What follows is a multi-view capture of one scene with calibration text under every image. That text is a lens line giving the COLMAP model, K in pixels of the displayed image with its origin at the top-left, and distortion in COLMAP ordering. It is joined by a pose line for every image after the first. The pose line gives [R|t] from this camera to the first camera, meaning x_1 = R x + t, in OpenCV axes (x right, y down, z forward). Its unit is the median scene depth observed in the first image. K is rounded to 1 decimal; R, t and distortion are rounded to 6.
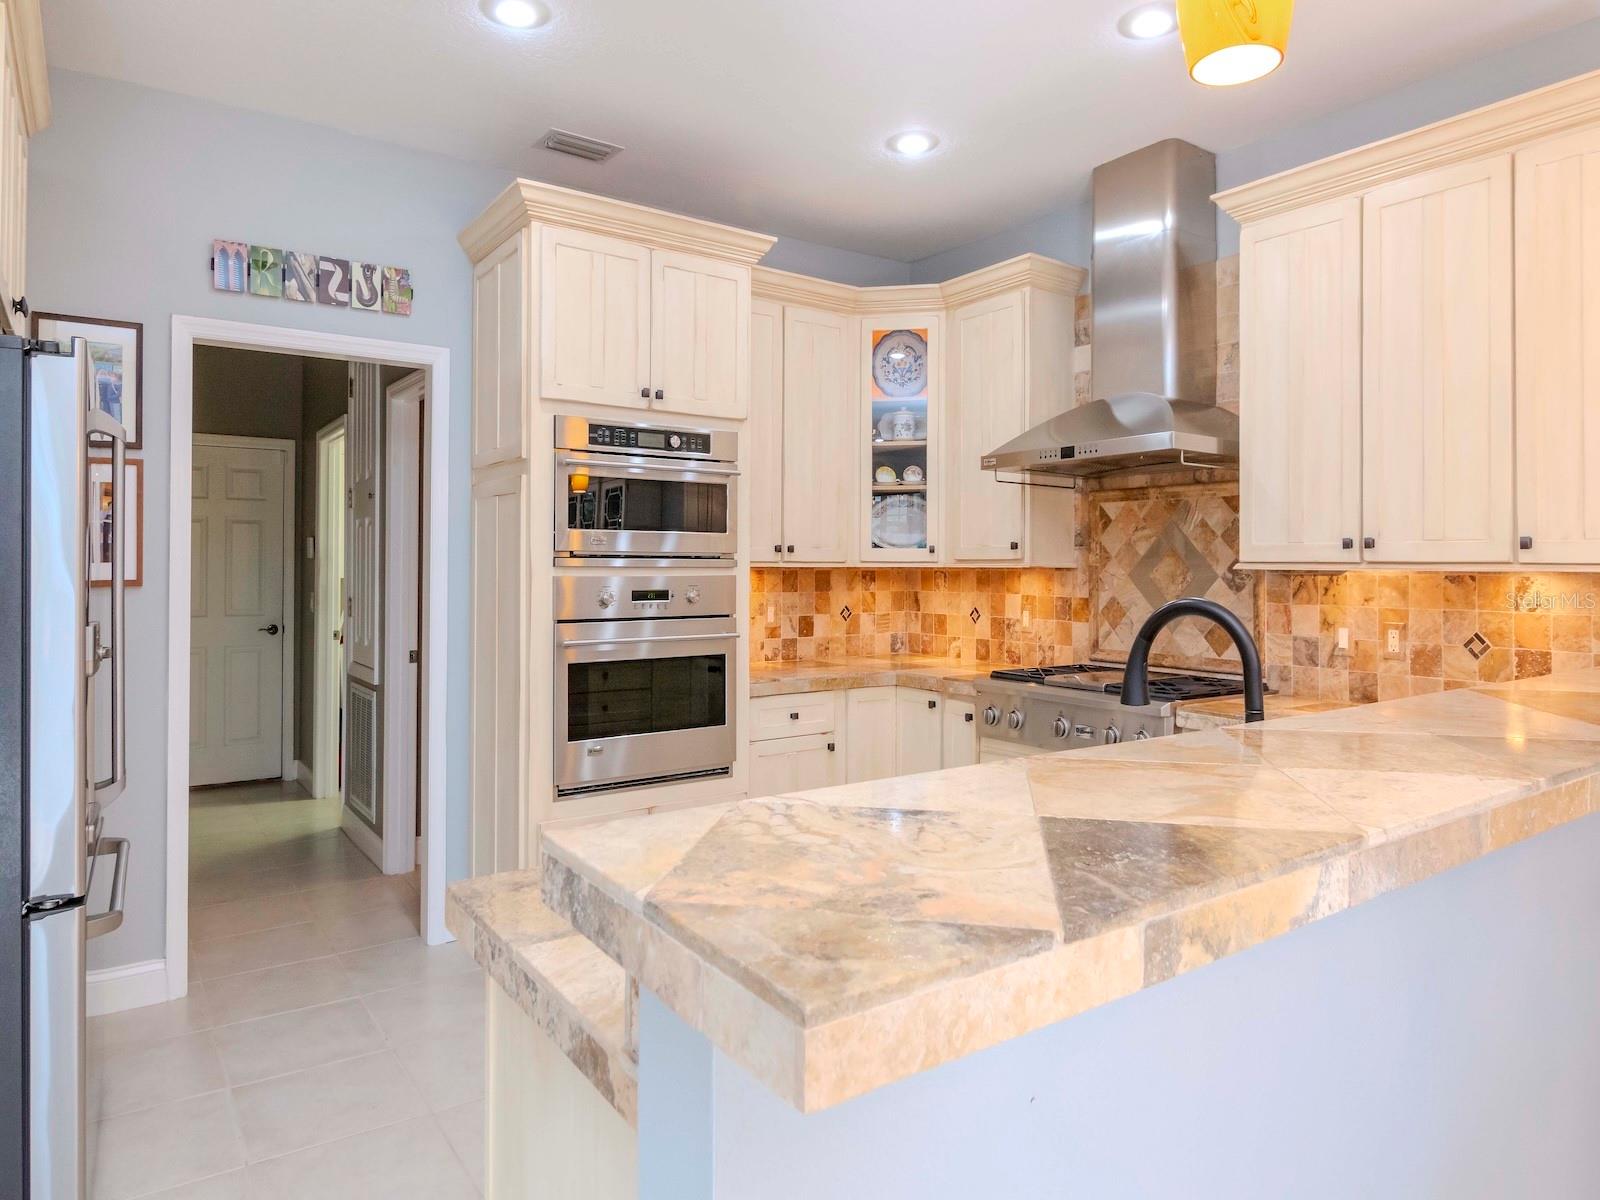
lens RADIAL K [[991.6, 0, 819.5], [0, 991.6, 551.8], [0, 0, 1]] dist [-0.009317, -0.001192]
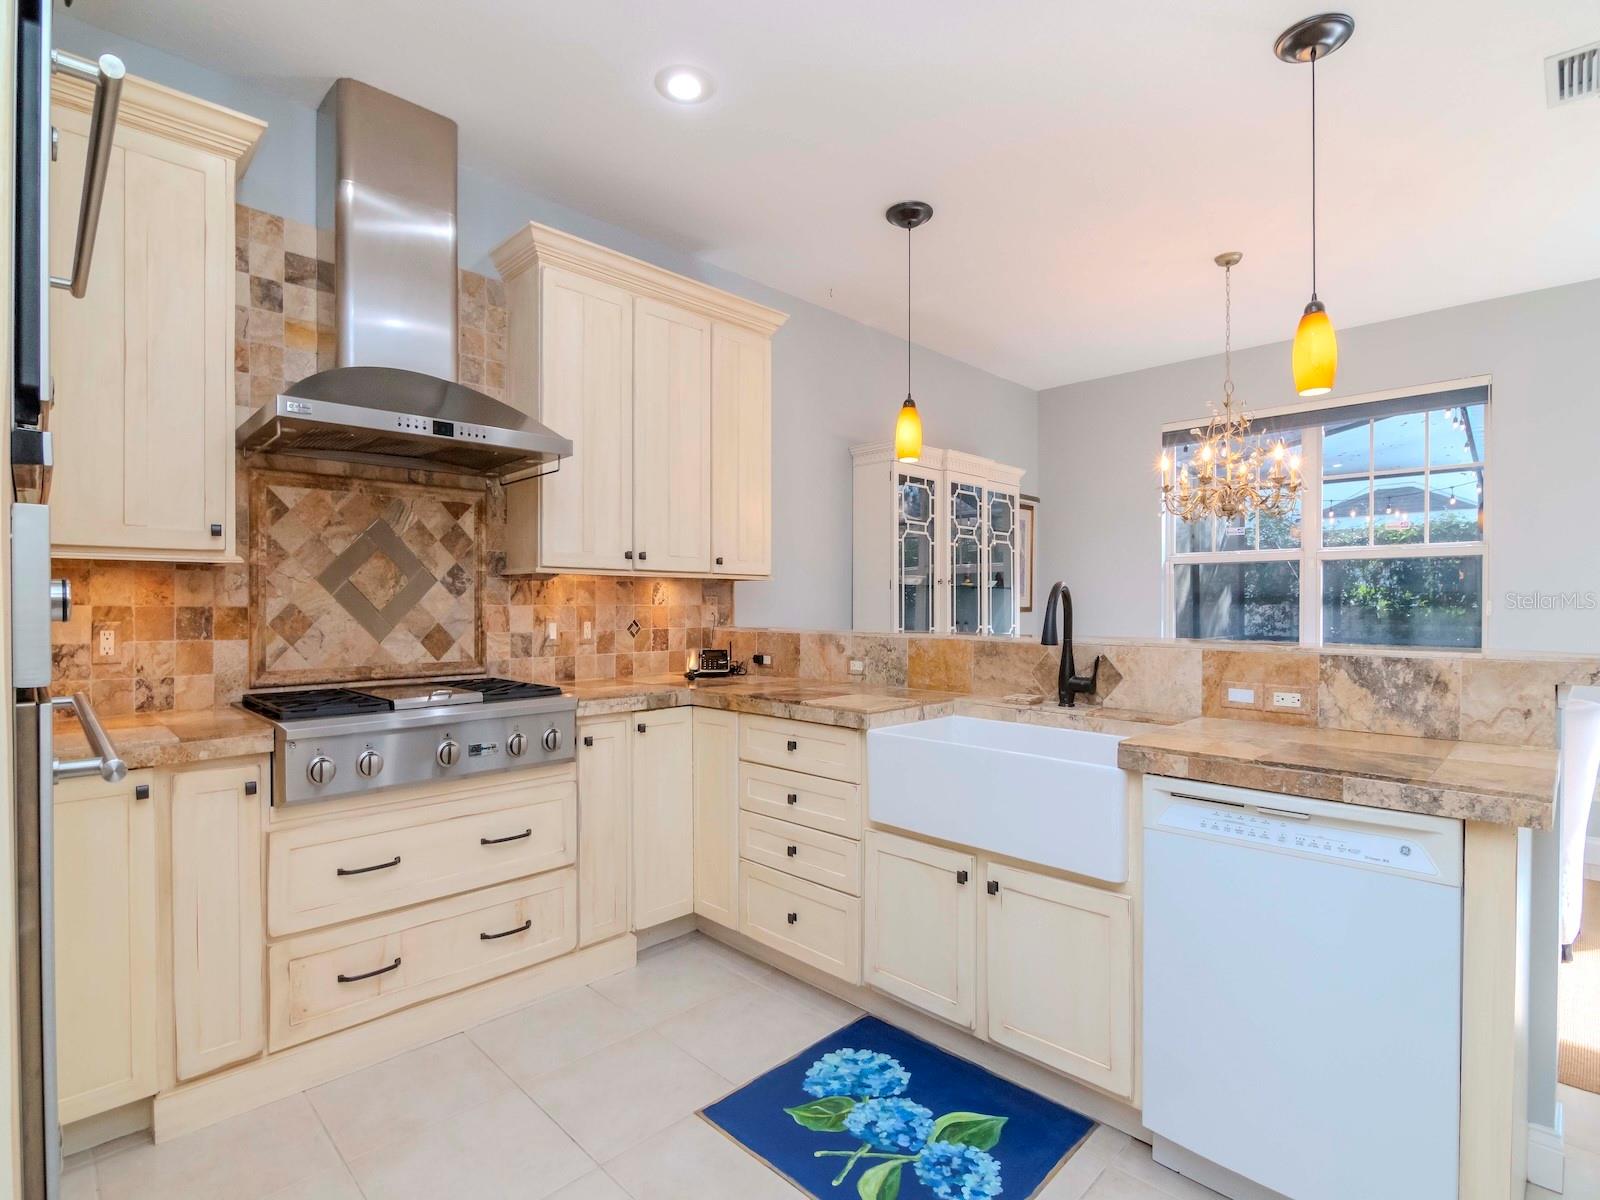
lens RADIAL K [[791.7, 0, 784.1], [0, 791.7, 603.9], [0, 0, 1]] dist [-0.007274, -0.004212]
pose [[-0.154912, -0.004194, 0.987919, -0.459918], [-0.013598, 0.999905, 0.002113, 0.043971], [-0.987835, -0.013106, -0.154954, 0.808110]]
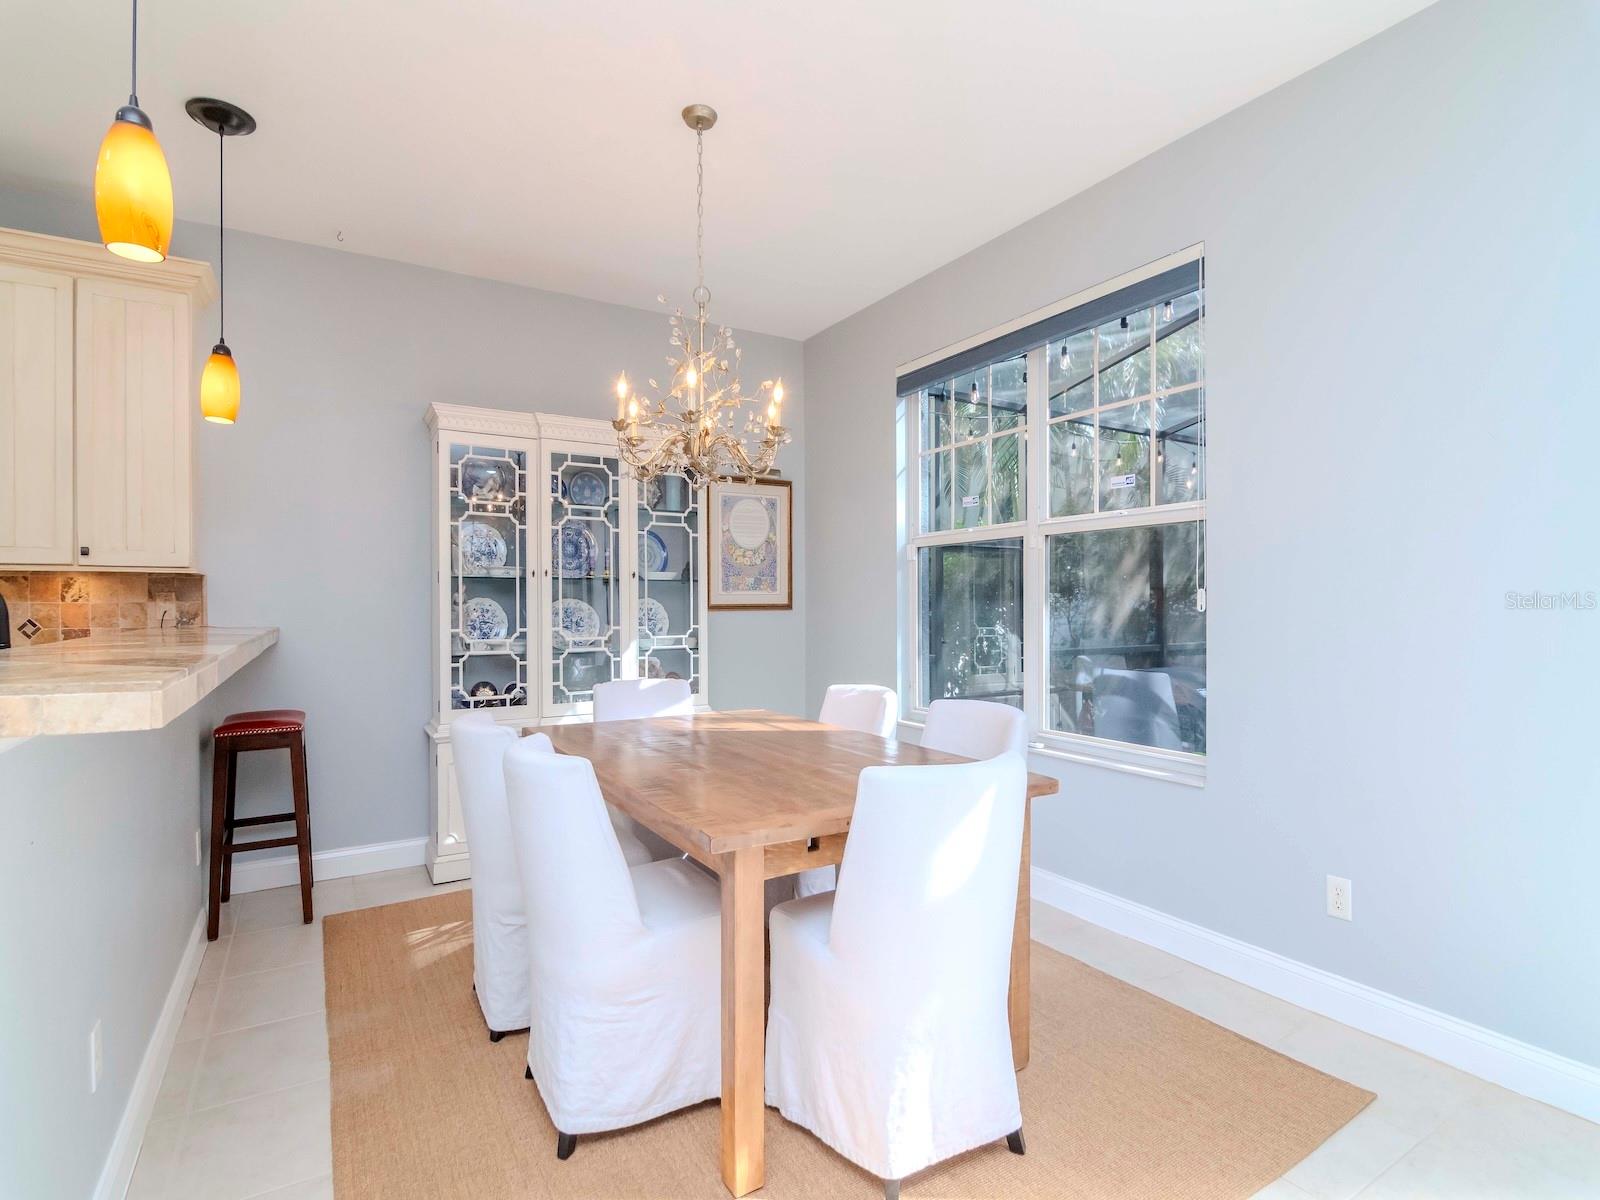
lens RADIAL K [[791.7, 0, 779.8], [0, 791.7, 608.5], [0, 0, 1]] dist [-0.007274, -0.004212]
pose [[0.083425, -0.011276, 0.996450, -0.260177], [-0.008148, 0.999895, 0.011997, 0.039213], [-0.996481, -0.009120, 0.083324, -0.087828]]
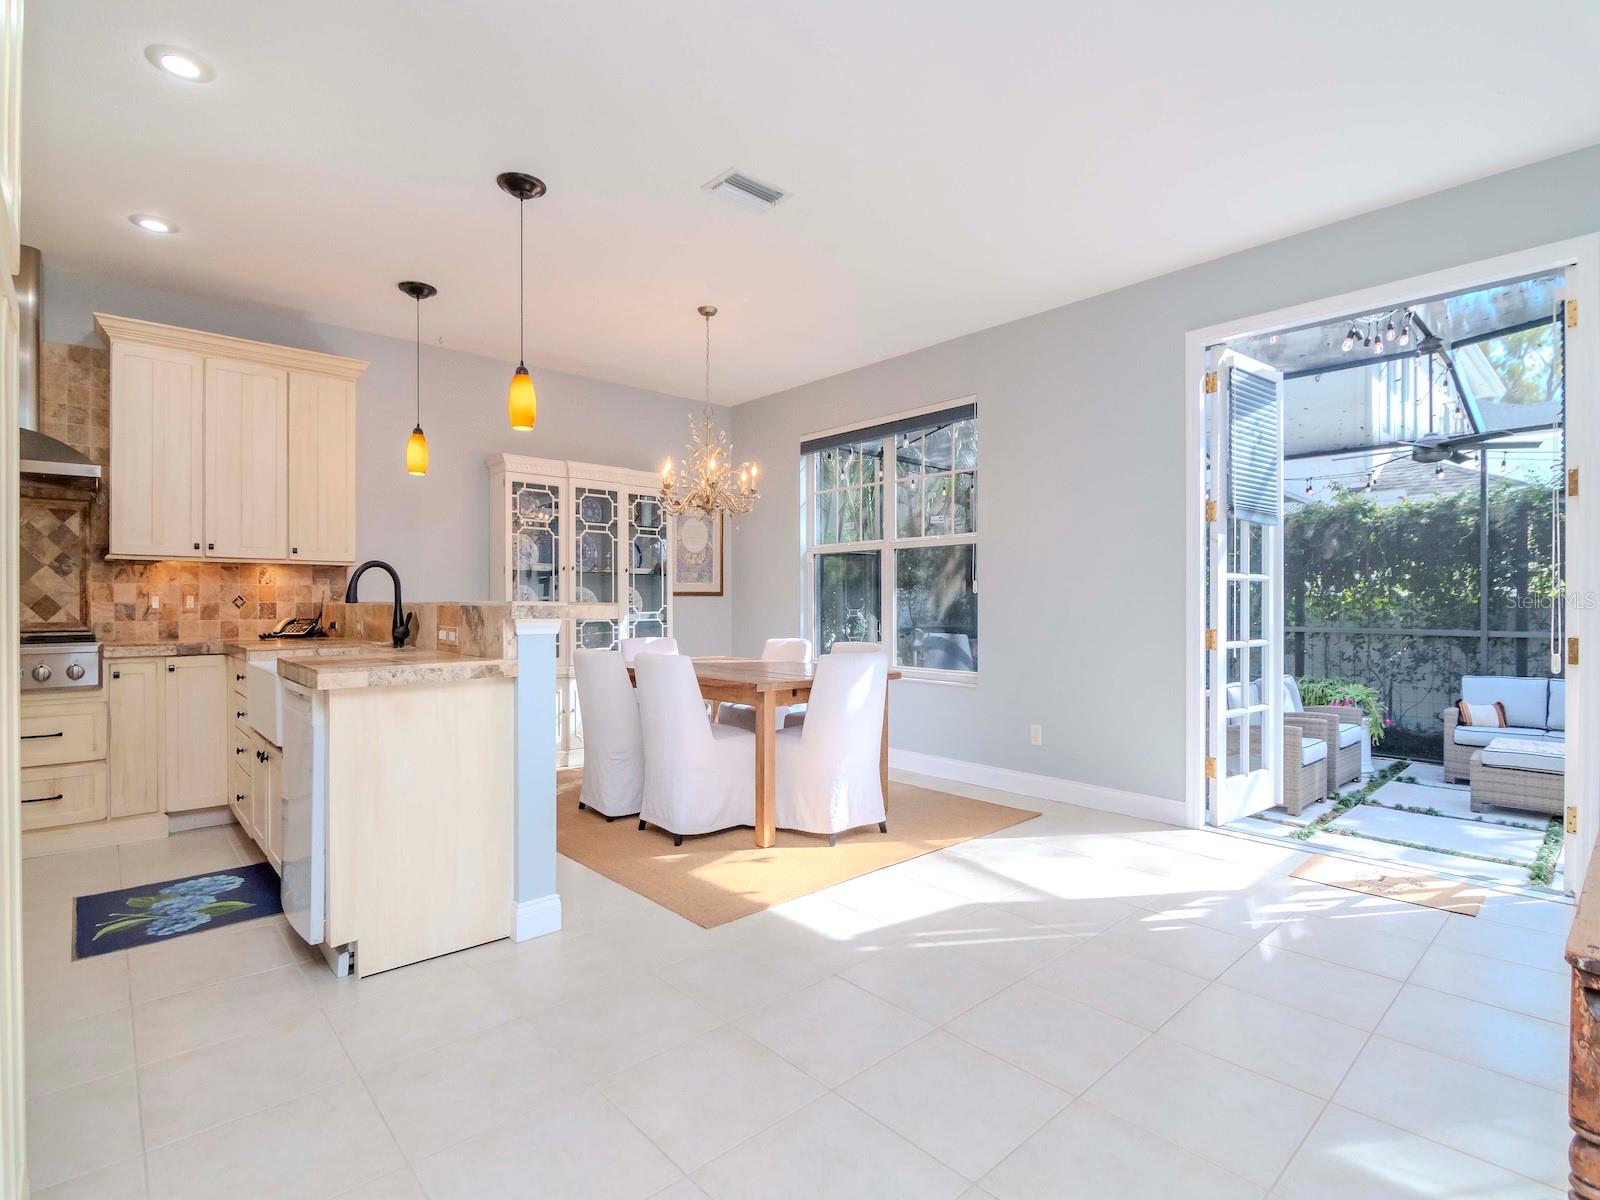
lens RADIAL K [[791.7, 0, 783.1], [0, 791.7, 603.0], [0, 0, 1]] dist [-0.007274, -0.004212]
pose [[-0.103946, -0.004738, 0.994572, -0.860374], [-0.011797, 0.999924, 0.003530, 0.066252], [-0.994513, -0.011366, -0.103994, 0.064810]]
